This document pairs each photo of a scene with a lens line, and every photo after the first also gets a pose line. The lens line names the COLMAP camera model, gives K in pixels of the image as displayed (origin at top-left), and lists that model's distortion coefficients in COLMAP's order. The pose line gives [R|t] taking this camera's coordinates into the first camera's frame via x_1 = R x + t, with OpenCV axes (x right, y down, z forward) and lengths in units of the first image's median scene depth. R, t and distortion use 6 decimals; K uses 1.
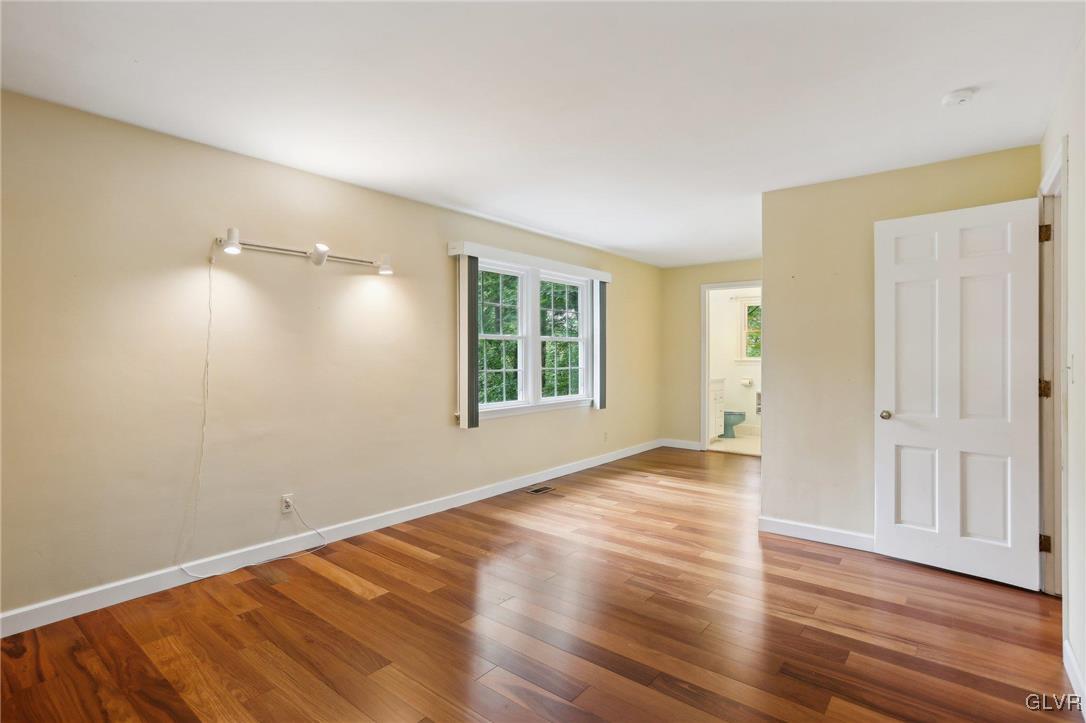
lens RADIAL K [[549.3, 0, 535.7], [0, 549.3, 351.1], [0, 0, 1]] dist [-0.000908, 0.001032]
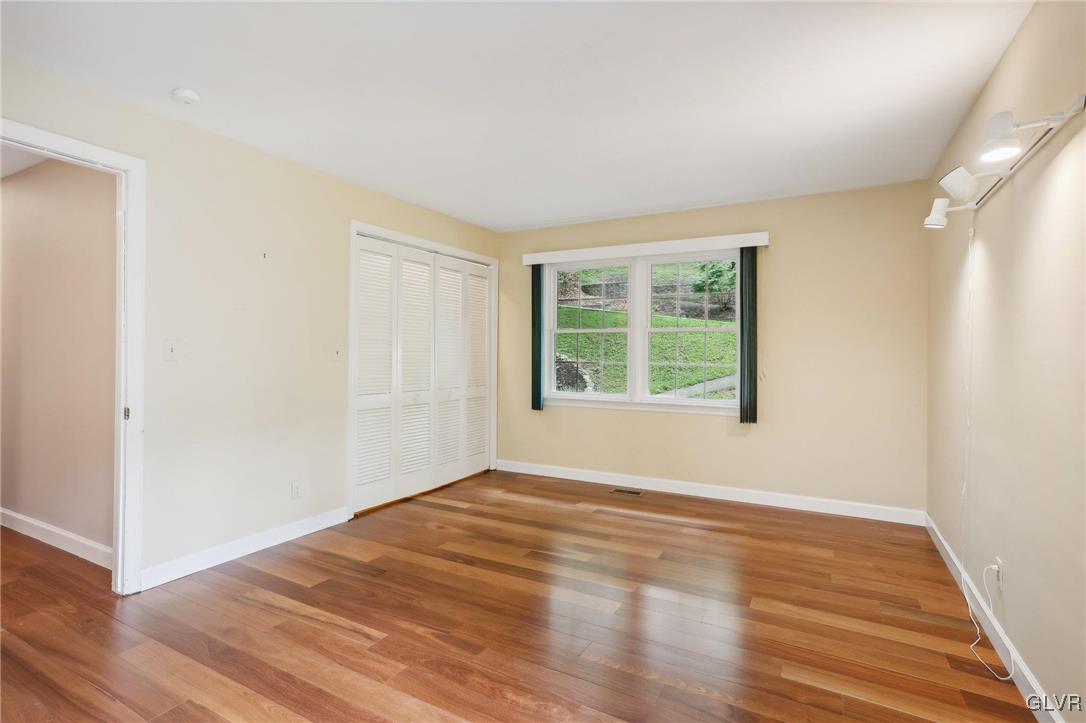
lens RADIAL K [[549.3, 0, 535.7], [0, 549.3, 351.1], [0, 0, 1]] dist [-0.000908, 0.001032]
pose [[-0.985681, -0.008153, -0.168425, 0.251164], [-0.006844, 0.999942, -0.008351, 0.030945], [0.168484, -0.007078, -0.985679, 1.957858]]
